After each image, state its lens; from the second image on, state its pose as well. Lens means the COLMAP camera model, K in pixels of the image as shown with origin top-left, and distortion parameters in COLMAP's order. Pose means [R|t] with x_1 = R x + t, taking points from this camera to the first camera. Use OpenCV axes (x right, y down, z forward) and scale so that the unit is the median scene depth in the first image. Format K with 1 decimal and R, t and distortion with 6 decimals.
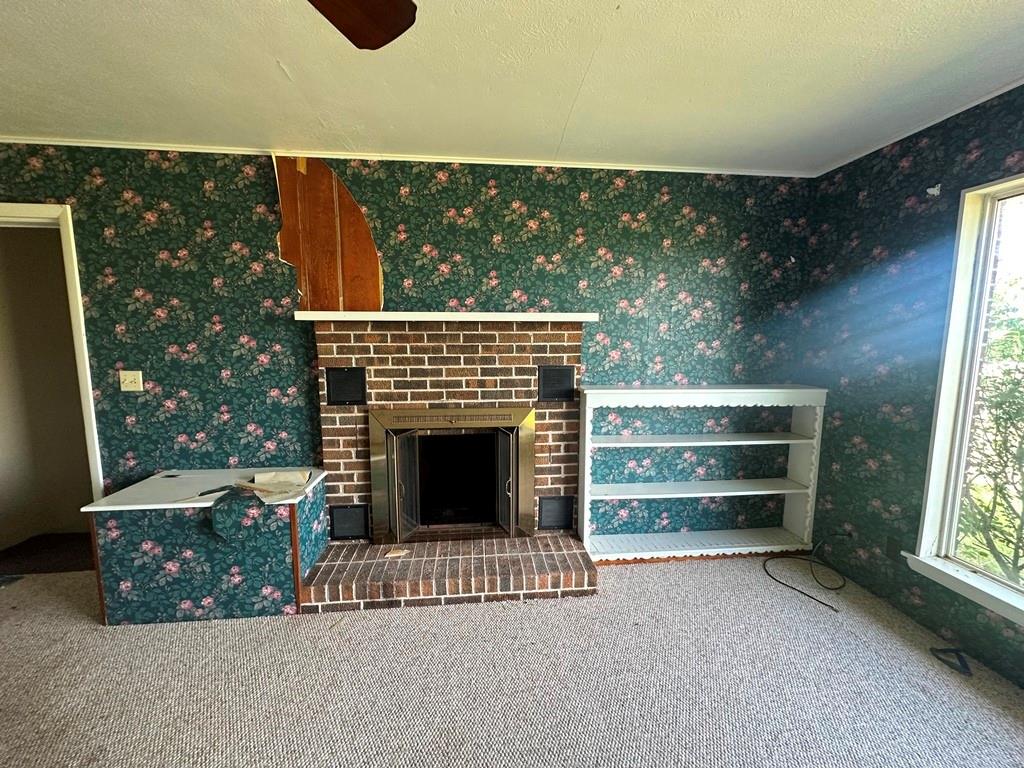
lens RADIAL K [[412.0, 0, 513.8], [0, 412.0, 383.2], [0, 0, 1]] dist [0.006576, -0.001090]
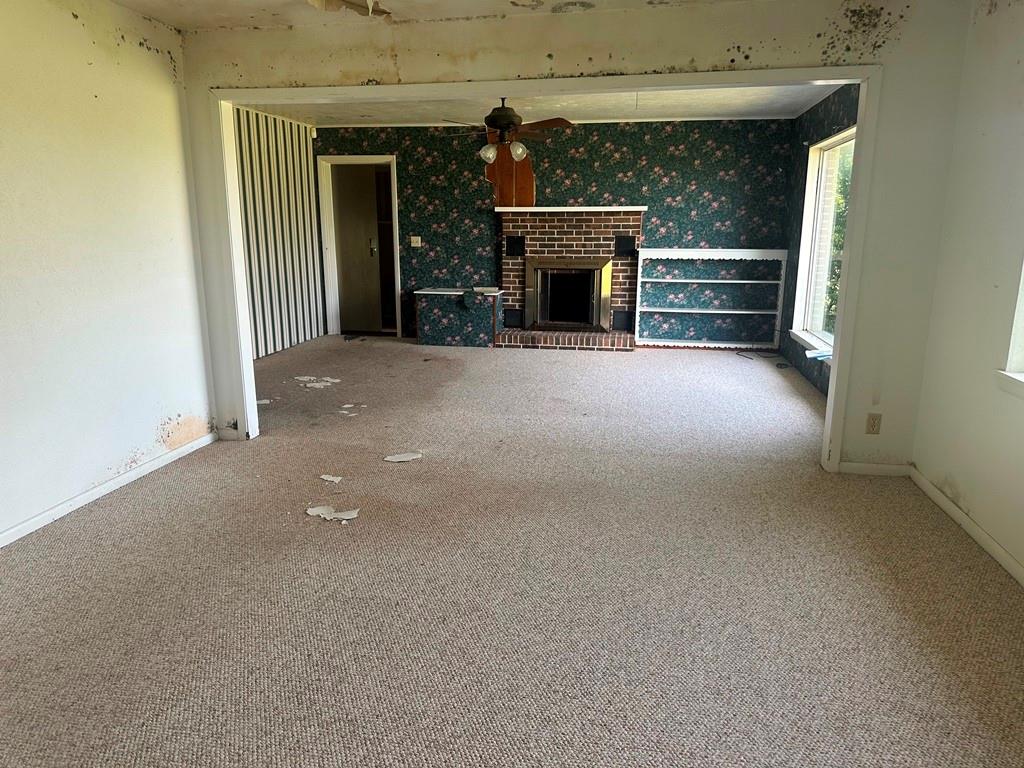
lens RADIAL K [[719.1, 0, 510.5], [0, 719.1, 386.3], [0, 0, 1]] dist [0.118451, -0.014499]
pose [[0.958950, 0.065369, -0.275938, 0.553958], [-0.035426, 0.993061, 0.112141, 0.281149], [0.281353, -0.097762, 0.954611, -2.312089]]
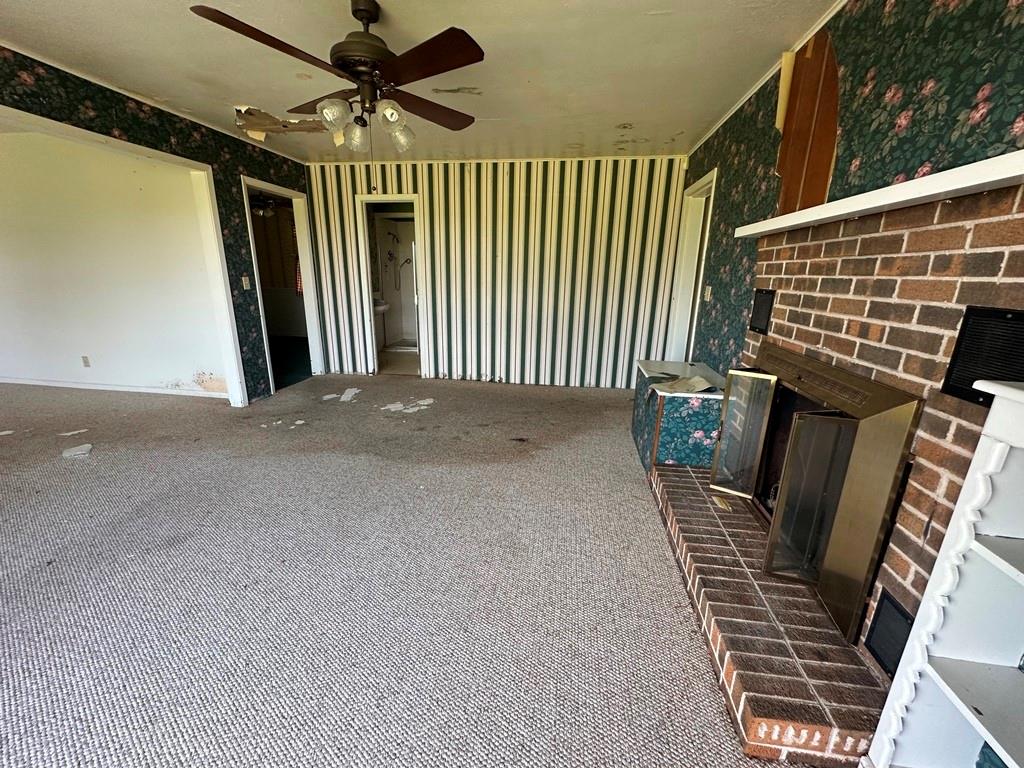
lens RADIAL K [[412.0, 0, 512.9], [0, 412.0, 382.8], [0, 0, 1]] dist [0.006576, -0.001090]
pose [[-0.241299, 0.248312, -0.938145, 0.582712], [-0.135346, 0.948652, 0.285905, -0.027459], [0.960966, 0.195963, -0.195300, 0.671355]]
